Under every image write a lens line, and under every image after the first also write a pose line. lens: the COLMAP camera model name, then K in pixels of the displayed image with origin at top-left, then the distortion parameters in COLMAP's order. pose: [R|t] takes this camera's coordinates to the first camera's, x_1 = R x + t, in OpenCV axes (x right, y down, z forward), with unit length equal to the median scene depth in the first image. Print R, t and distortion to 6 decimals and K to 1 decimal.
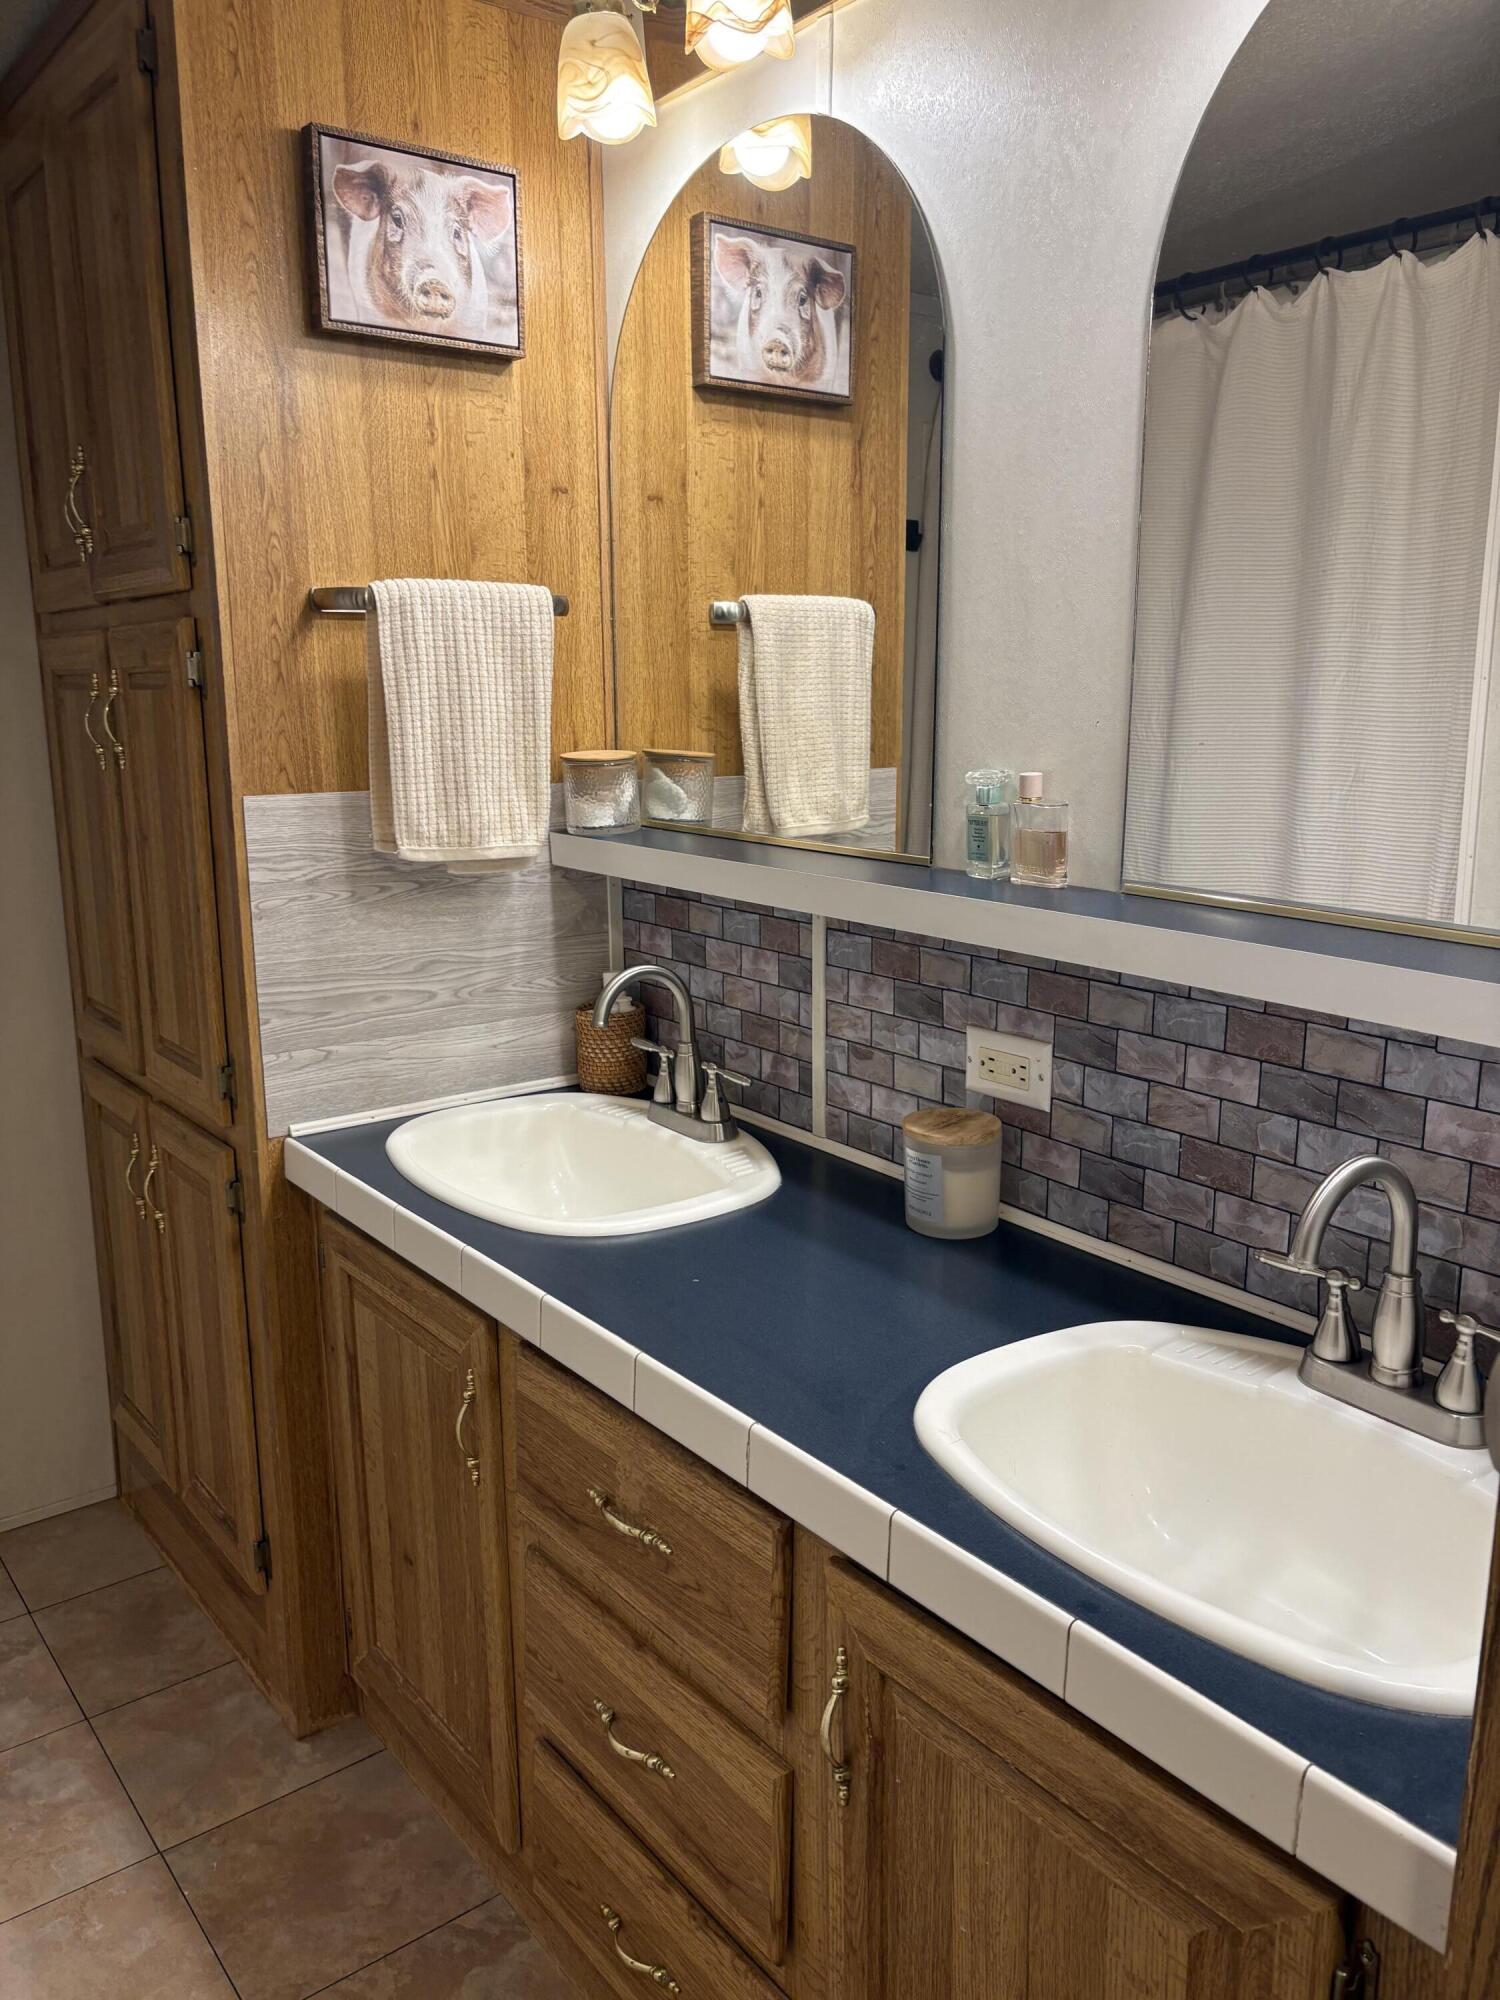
lens RADIAL K [[1508.1, 0, 741.1], [0, 1508.1, 993.4], [0, 0, 1]] dist [0.035636, -0.043808]
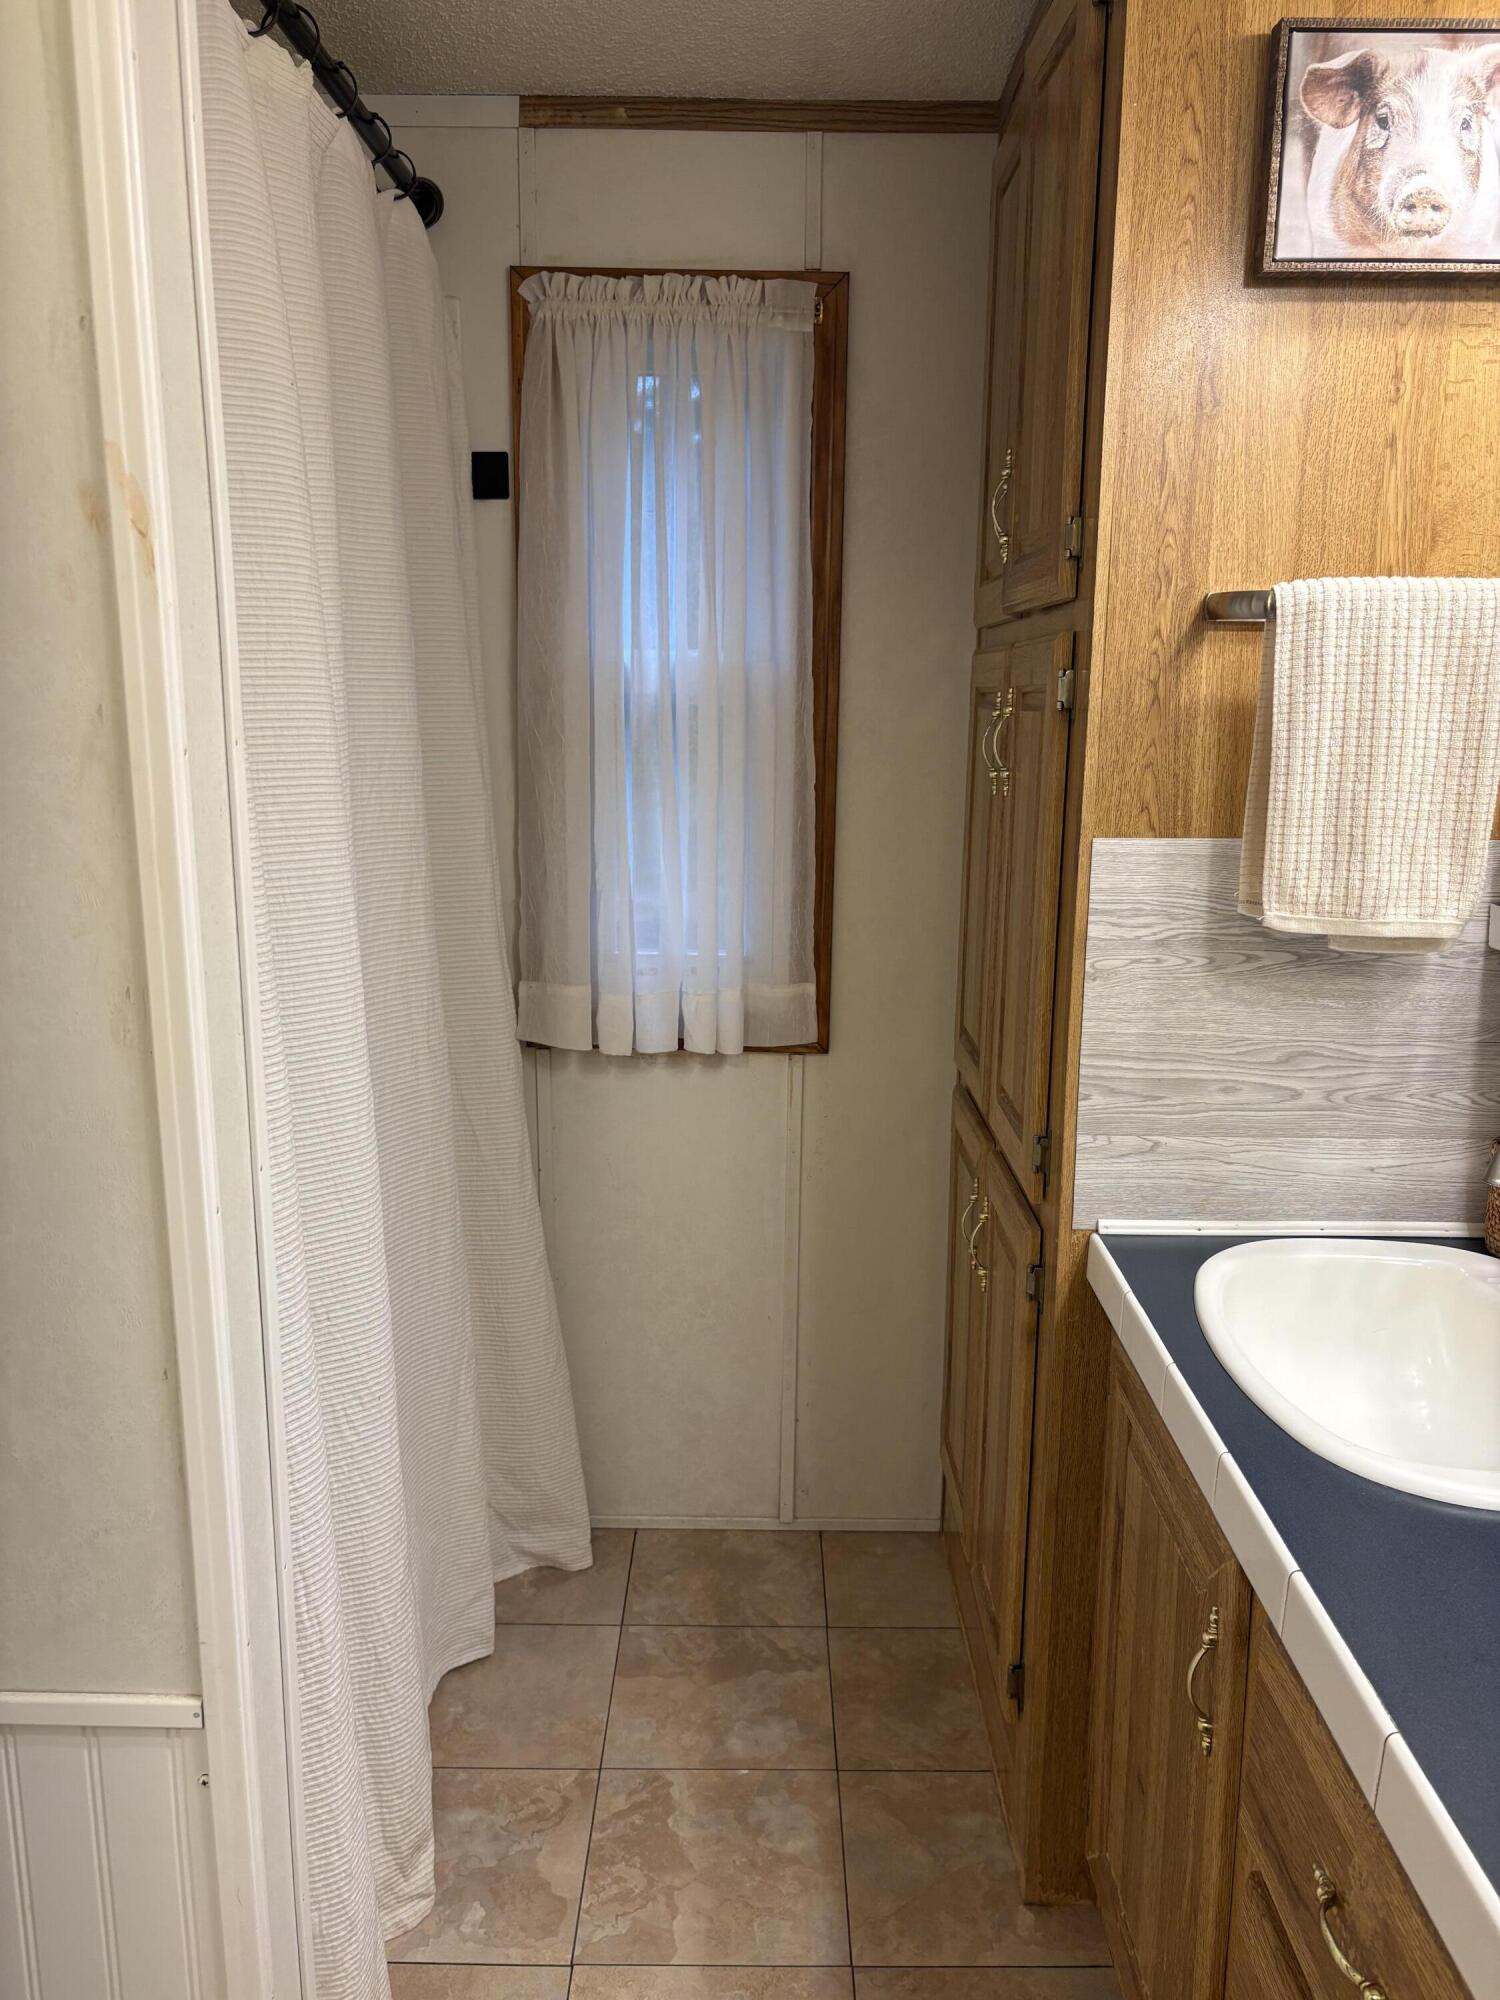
lens RADIAL K [[1508.1, 0, 769.2], [0, 1508.1, 1006.8], [0, 0, 1]] dist [0.035636, -0.043808]
pose [[0.794839, 0.132907, -0.592086, 0.047075], [-0.126686, 0.990564, 0.052285, -0.054738], [0.593448, 0.033451, 0.804177, 0.192538]]
